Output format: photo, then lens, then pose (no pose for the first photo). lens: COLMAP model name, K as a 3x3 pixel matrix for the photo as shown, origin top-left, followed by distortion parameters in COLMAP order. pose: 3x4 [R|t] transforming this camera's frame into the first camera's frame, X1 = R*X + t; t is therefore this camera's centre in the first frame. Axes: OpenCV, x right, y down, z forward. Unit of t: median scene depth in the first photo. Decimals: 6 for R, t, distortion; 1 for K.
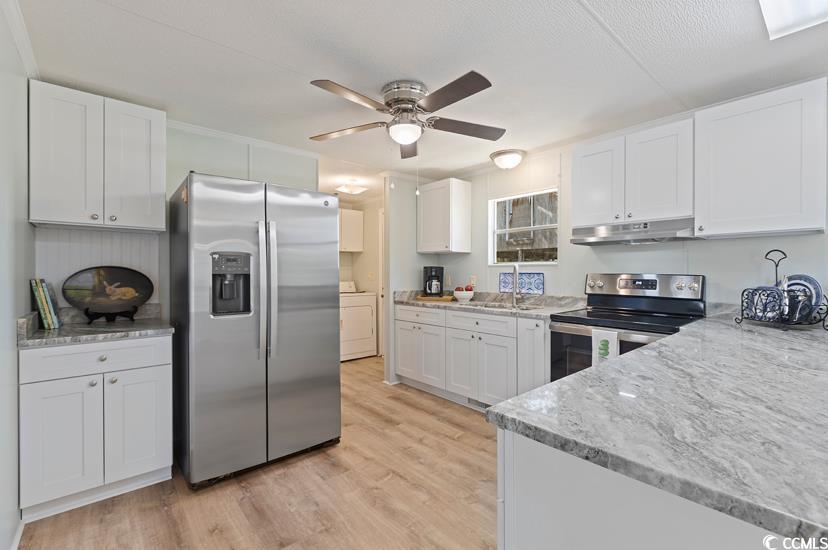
lens RADIAL K [[374.4, 0, 416.9], [0, 374.4, 273.9], [0, 0, 1]] dist [0.003447, -0.000690]
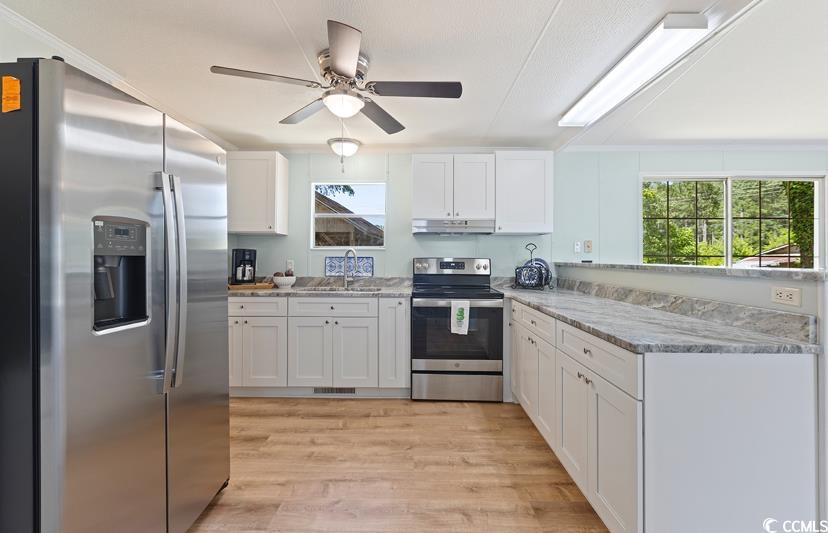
lens RADIAL K [[371.6, 0, 419.3], [0, 371.6, 252.2], [0, 0, 1]] dist [-0.005354, 0.000673]
pose [[0.652277, 0.013829, 0.757855, -0.484398], [-0.000200, 0.999837, -0.018073, 0.003832], [-0.757981, 0.011637, 0.652173, 0.213334]]
